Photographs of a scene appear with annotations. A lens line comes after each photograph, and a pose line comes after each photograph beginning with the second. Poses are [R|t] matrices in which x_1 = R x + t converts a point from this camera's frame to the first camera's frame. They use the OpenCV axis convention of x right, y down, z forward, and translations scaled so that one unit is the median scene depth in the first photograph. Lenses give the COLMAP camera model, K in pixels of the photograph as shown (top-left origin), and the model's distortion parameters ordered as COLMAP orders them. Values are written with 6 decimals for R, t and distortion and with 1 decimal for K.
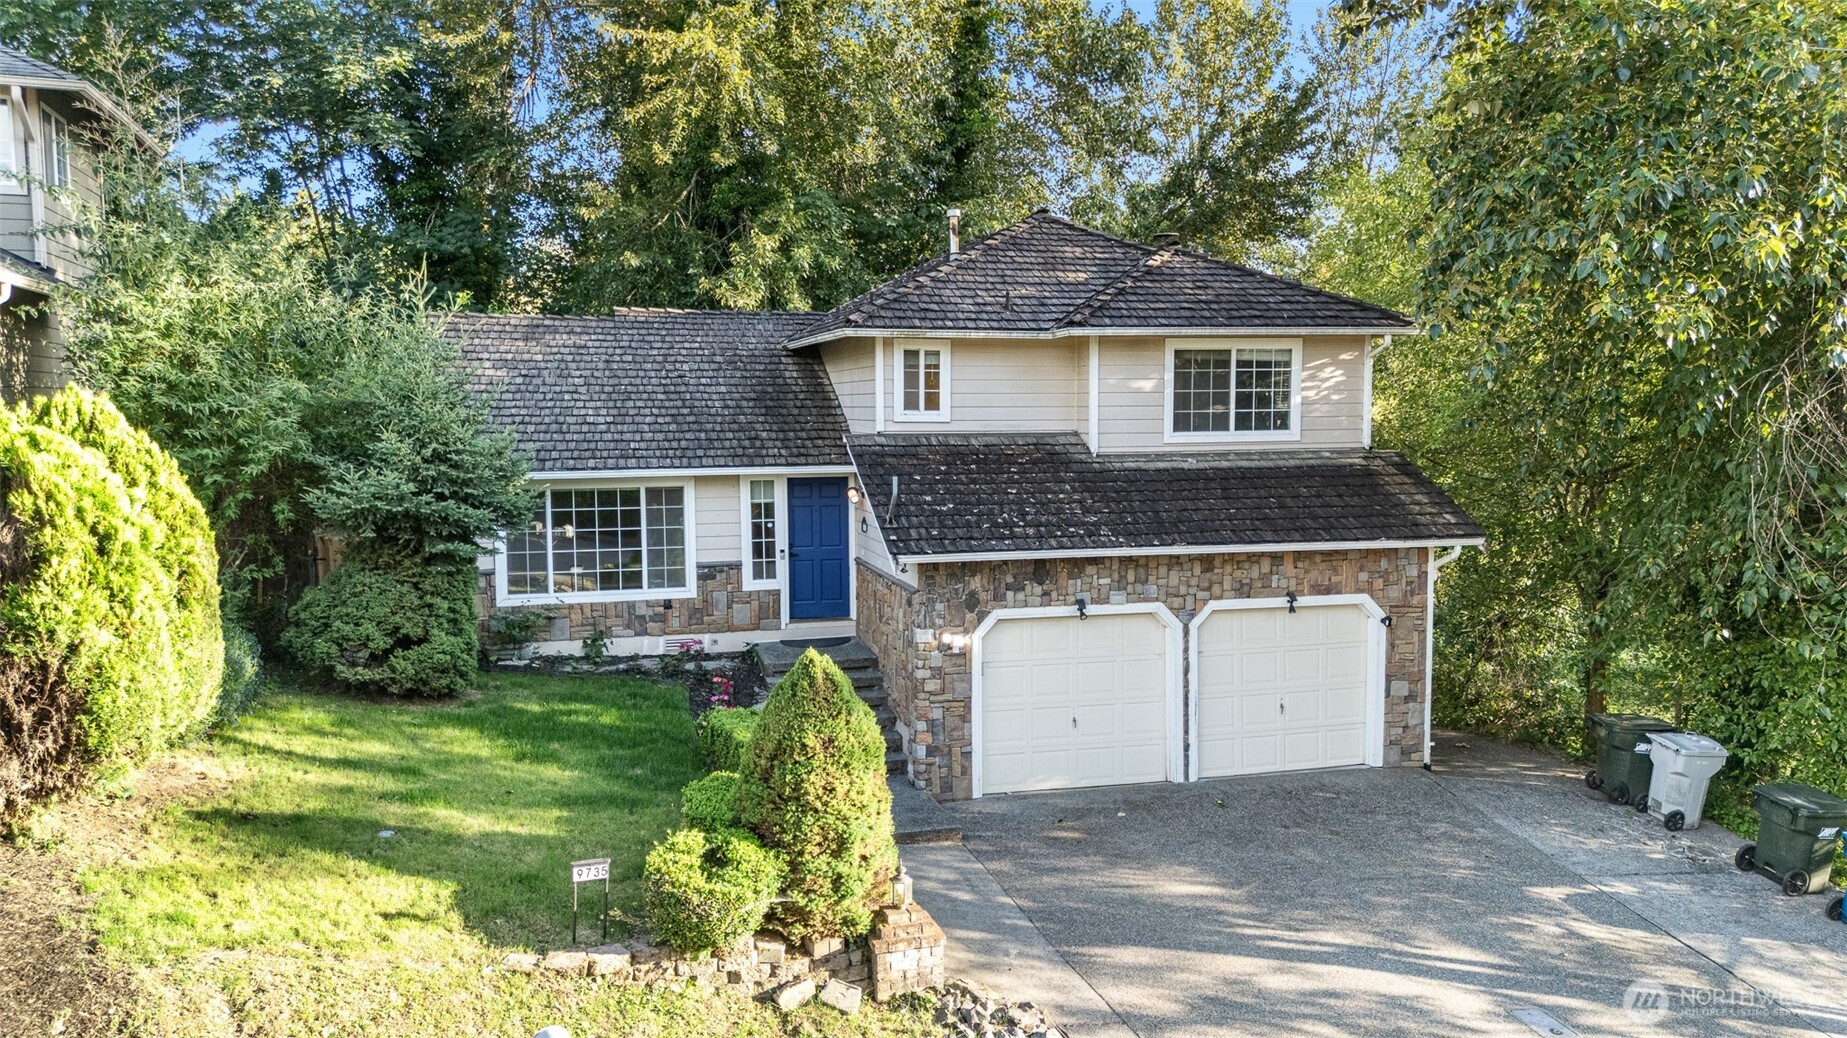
lens RADIAL K [[1362.7, 0, 930.2], [0, 1362.7, 510.8], [0, 0, 1]] dist [0.088591, -0.103854]
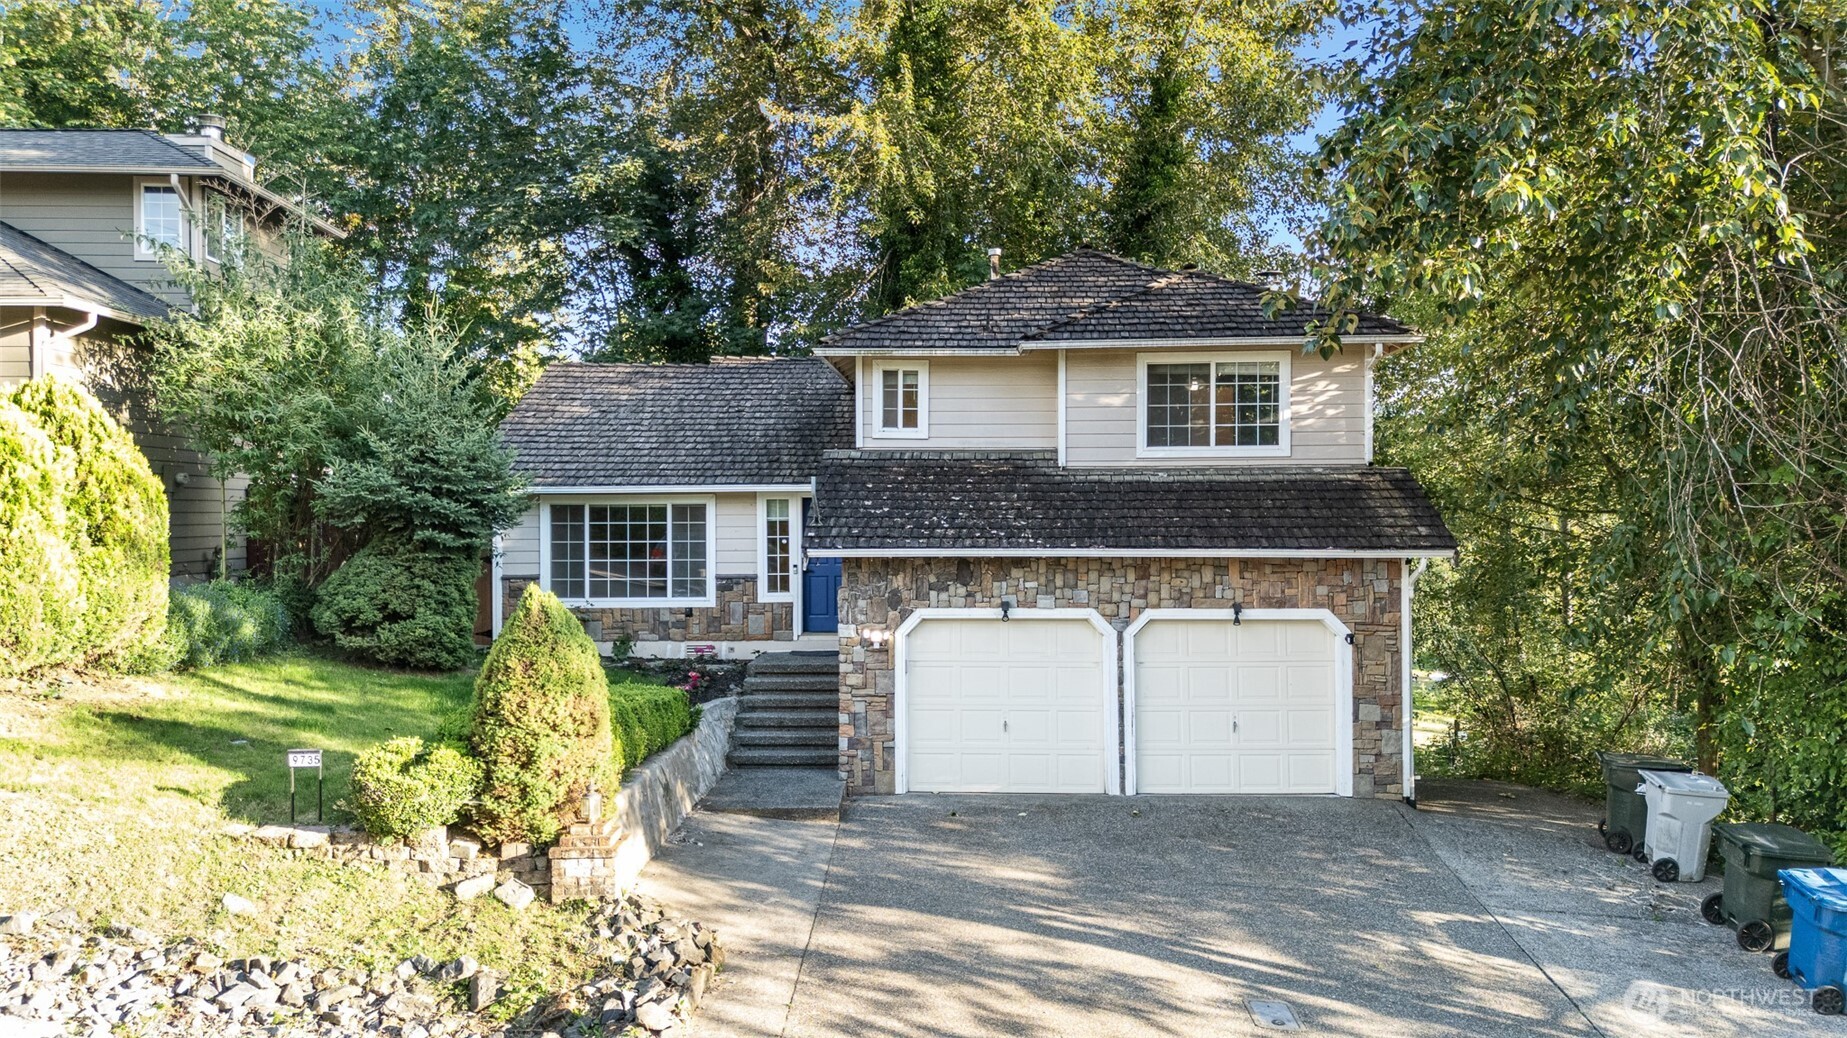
lens RADIAL K [[1362.7, 0, 930.2], [0, 1362.7, 510.8], [0, 0, 1]] dist [0.088591, -0.103854]
pose [[0.958497, 0.001031, -0.285100, 0.335837], [-0.023757, 0.996805, -0.076264, 0.073974], [0.284111, 0.079871, 0.955459, 0.011895]]
